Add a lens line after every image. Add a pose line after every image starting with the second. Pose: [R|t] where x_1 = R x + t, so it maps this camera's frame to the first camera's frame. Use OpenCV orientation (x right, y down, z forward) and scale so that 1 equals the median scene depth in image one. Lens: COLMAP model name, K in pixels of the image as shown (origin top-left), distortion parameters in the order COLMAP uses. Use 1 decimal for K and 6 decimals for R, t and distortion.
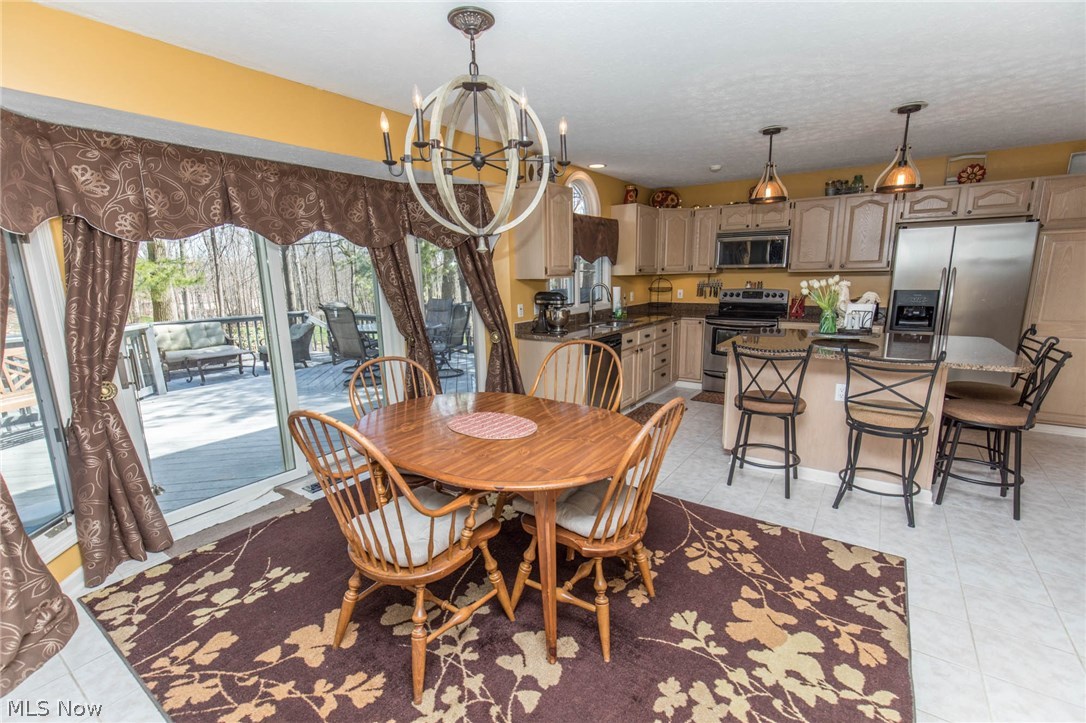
lens RADIAL K [[488.5, 0, 537.7], [0, 488.5, 370.9], [0, 0, 1]] dist [0.005750, -0.000297]
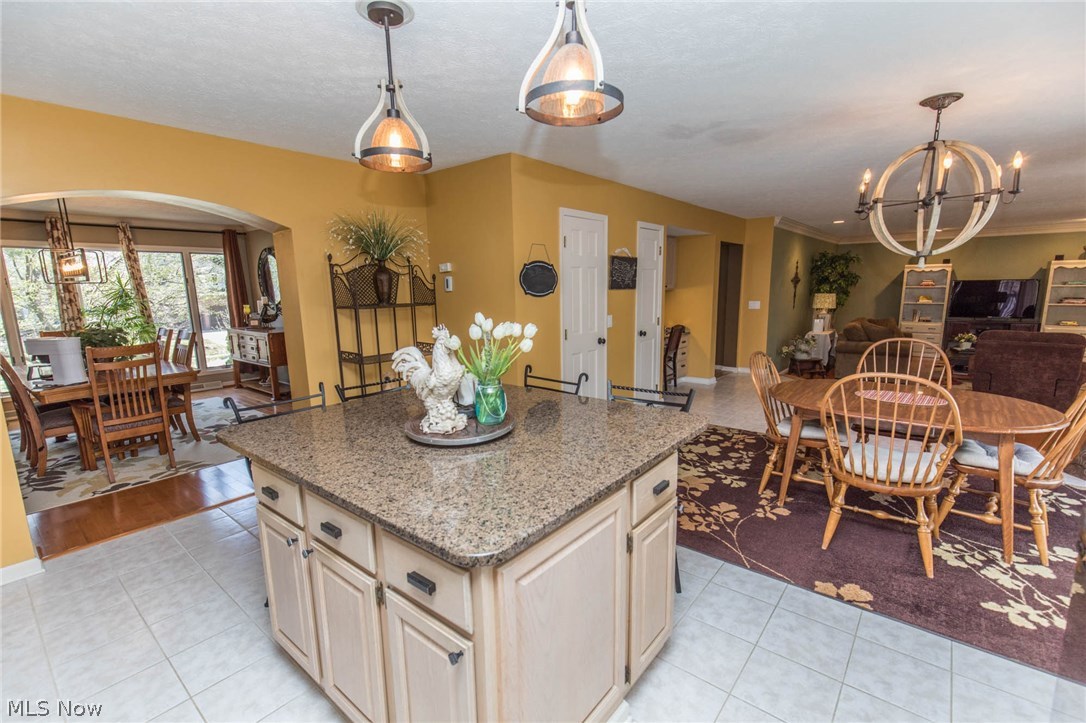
lens RADIAL K [[488.5, 0, 546.5], [0, 488.5, 366.2], [0, 0, 1]] dist [0.005750, -0.000297]
pose [[-0.997141, 0.025045, 0.071290, 0.393717], [0.048947, 0.932857, 0.356906, -0.252123], [-0.057564, 0.359375, -0.931416, 1.168195]]
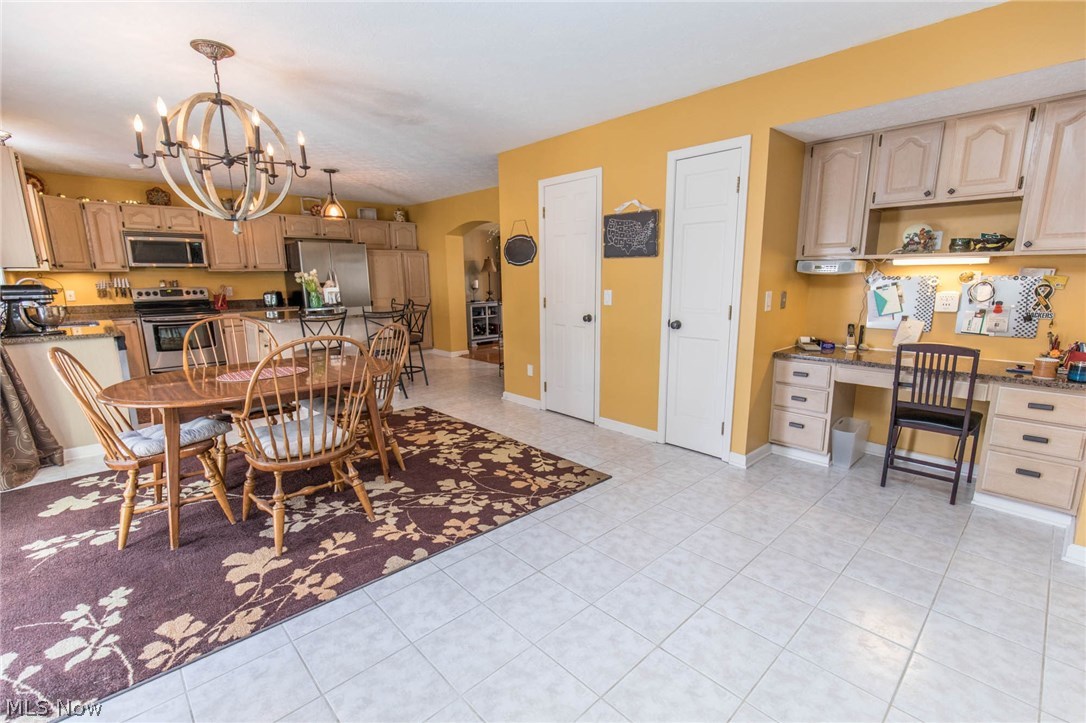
lens RADIAL K [[488.5, 0, 550.3], [0, 488.5, 376.7], [0, 0, 1]] dist [0.005750, -0.000297]
pose [[0.195722, -0.185218, 0.963009, -0.594440], [0.205734, 0.967904, 0.144346, 0.046094], [-0.958836, 0.169872, 0.227546, 0.006894]]
